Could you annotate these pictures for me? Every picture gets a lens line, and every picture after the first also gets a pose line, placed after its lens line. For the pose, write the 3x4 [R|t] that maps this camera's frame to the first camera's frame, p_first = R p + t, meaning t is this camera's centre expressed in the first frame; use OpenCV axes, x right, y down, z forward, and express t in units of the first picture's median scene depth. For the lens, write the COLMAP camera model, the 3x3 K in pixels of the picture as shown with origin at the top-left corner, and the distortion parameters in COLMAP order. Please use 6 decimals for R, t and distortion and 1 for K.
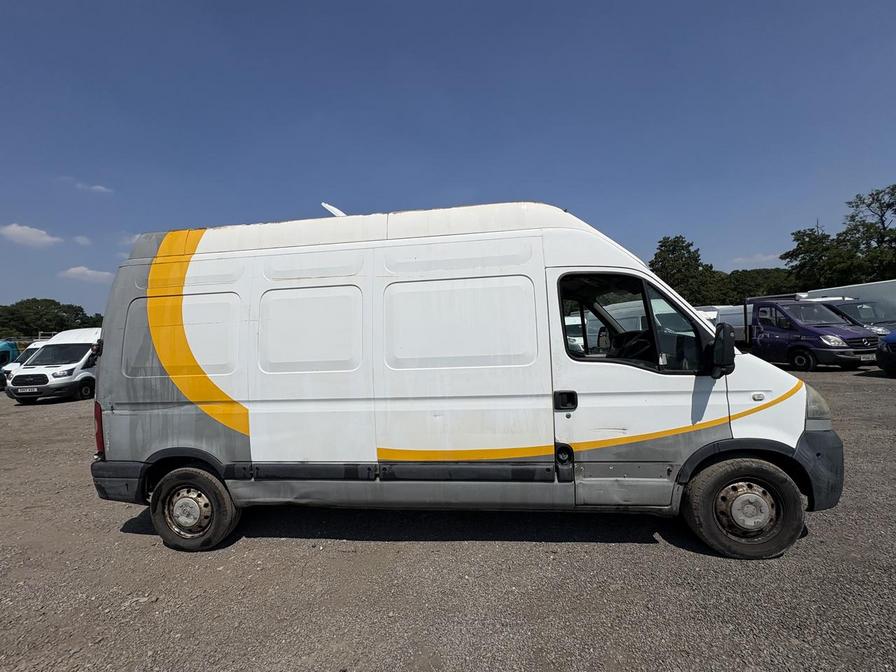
lens RADIAL K [[355.1, 0, 450.7], [0, 355.1, 333.6], [0, 0, 1]] dist [0.001129, -0.000045]
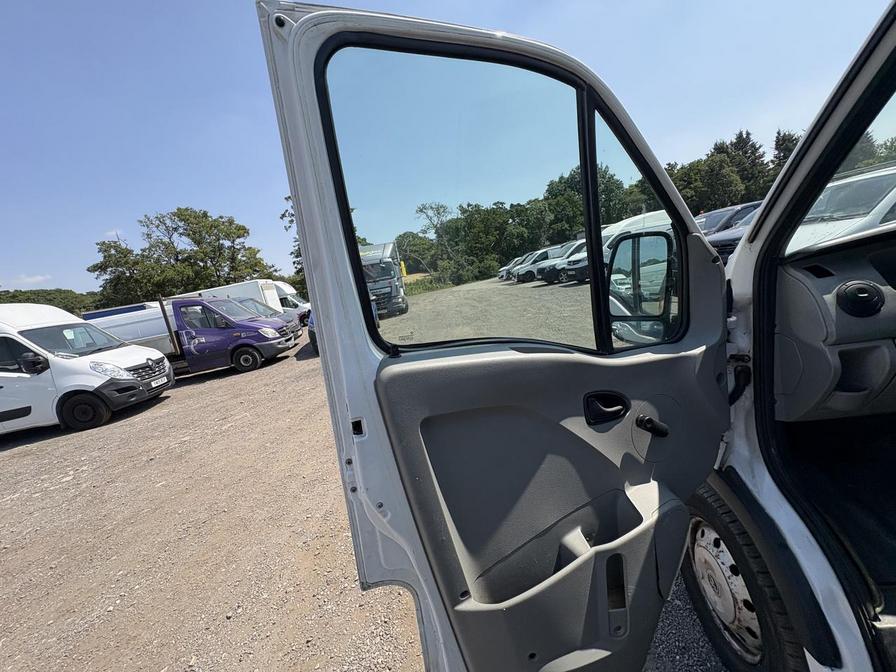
lens RADIAL K [[355.1, 0, 449.5], [0, 355.1, 336.3], [0, 0, 1]] dist [0.001129, -0.000045]
pose [[-0.001541, -0.126555, 0.991958, 0.028401], [0.179573, 0.975800, 0.124773, -0.000900], [-0.983743, 0.178321, 0.021222, 0.141437]]
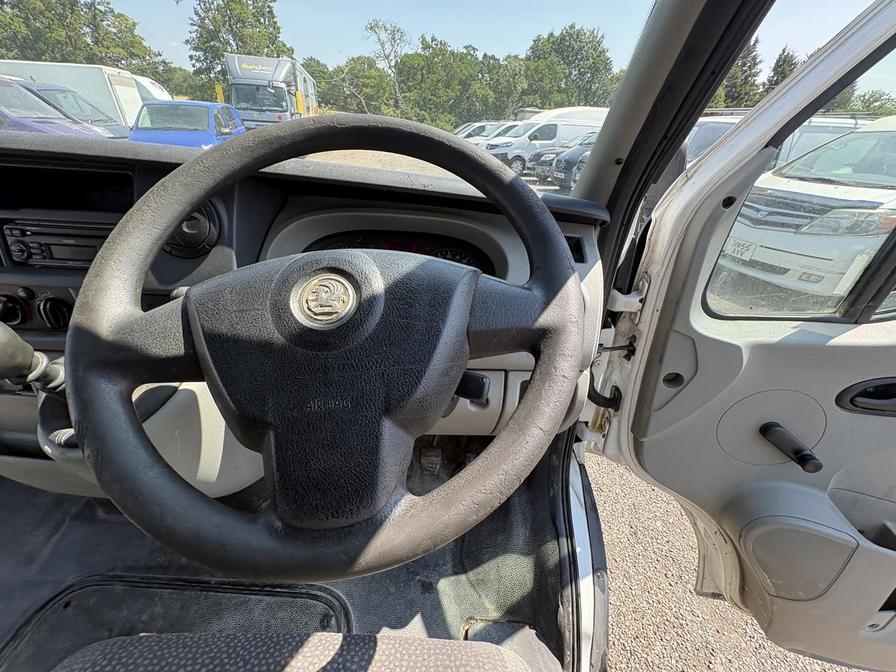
lens RADIAL K [[355.1, 0, 448.6], [0, 355.1, 334.7], [0, 0, 1]] dist [0.001129, -0.000045]
pose [[-0.100649, -0.460863, 0.881746, 0.035591], [-0.043058, 0.887433, 0.458920, -0.001017], [-0.993990, 0.008224, -0.109163, 0.078026]]
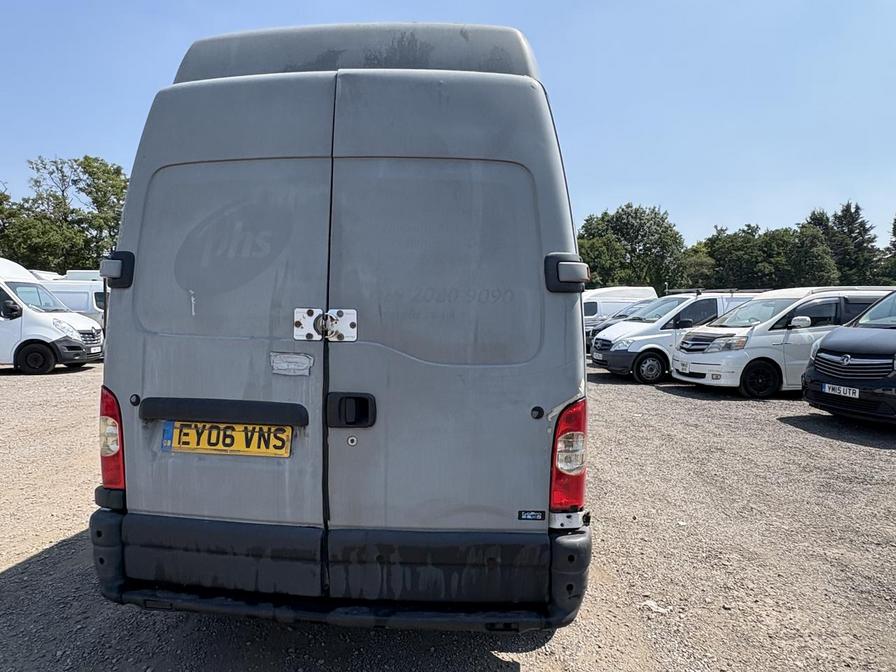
lens RADIAL K [[552.8, 0, 451.6], [0, 552.8, 326.8], [0, 0, 1]] dist [-0.005826, 0.002259]
pose [[-0.031032, 0.018719, 0.999343, -0.139455], [-0.014445, 0.999712, -0.019175, 0.010063], [-0.999414, -0.015031, -0.030753, 0.098291]]
